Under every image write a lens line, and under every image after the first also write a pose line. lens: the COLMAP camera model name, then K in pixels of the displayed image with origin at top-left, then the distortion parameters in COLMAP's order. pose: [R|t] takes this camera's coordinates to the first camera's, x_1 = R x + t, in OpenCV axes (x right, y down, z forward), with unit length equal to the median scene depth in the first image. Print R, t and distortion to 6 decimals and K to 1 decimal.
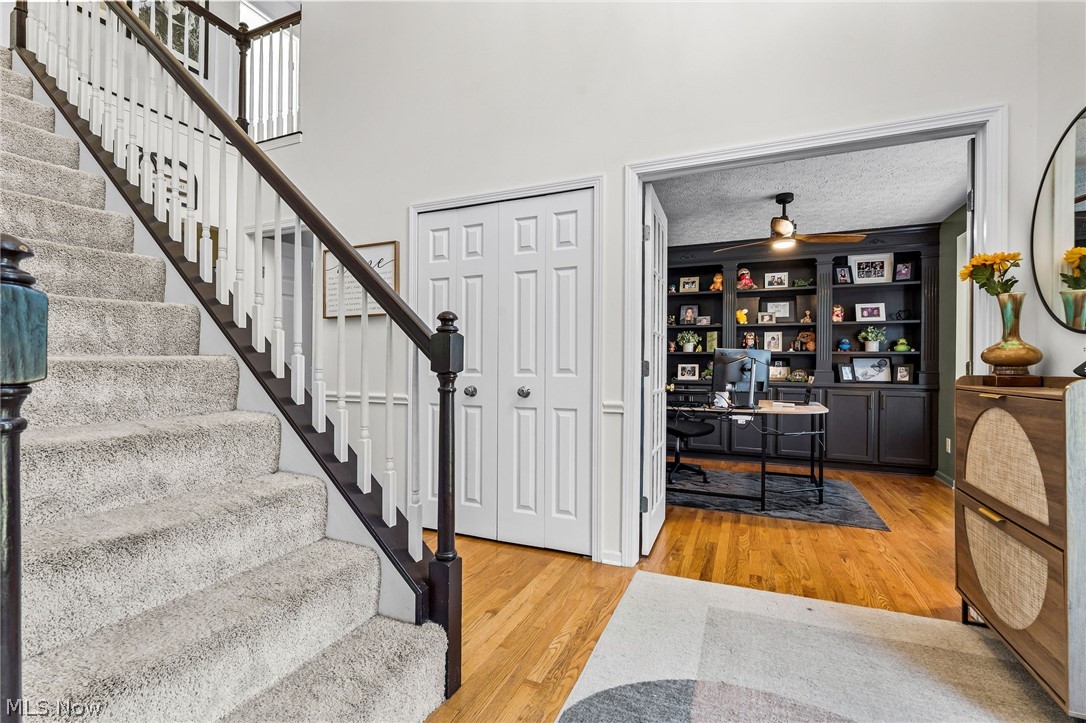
lens RADIAL K [[505.0, 0, 543.0], [0, 505.0, 361.5], [0, 0, 1]] dist [-0.000792, 0.012158]
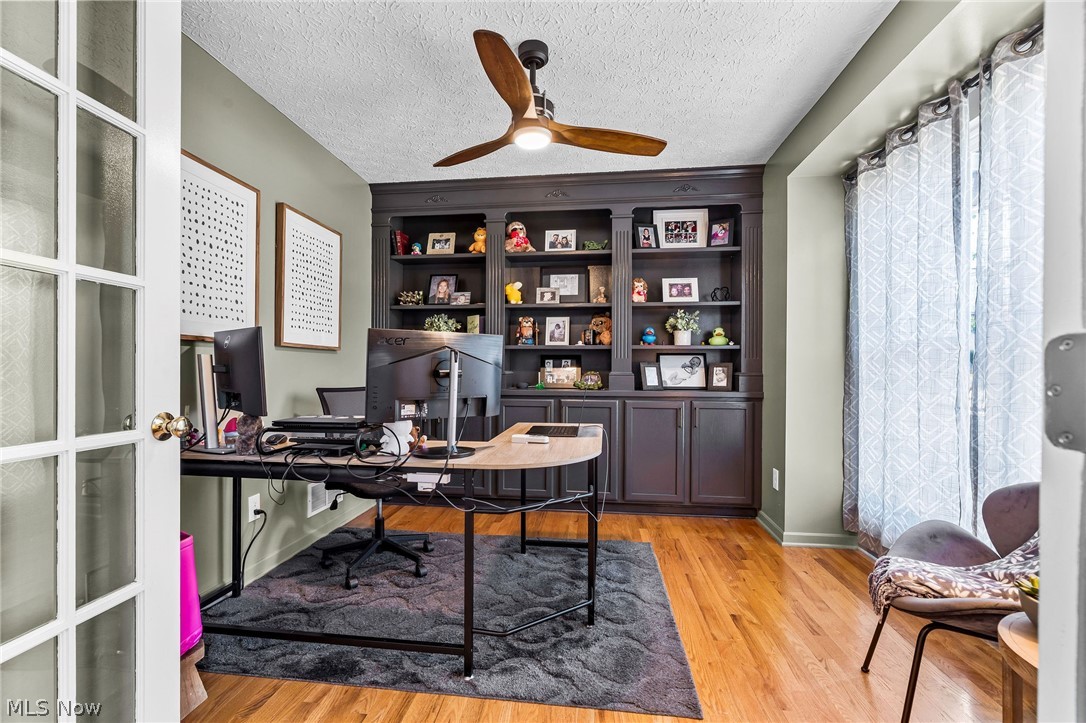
lens RADIAL K [[505.0, 0, 543.0], [0, 505.0, 361.5], [0, 0, 1]] dist [-0.000792, 0.012158]
pose [[0.959537, -0.001499, 0.281579, 0.258807], [0.002143, 0.999996, -0.001979, 0.003723], [-0.281575, 0.002503, 0.959536, 0.369374]]
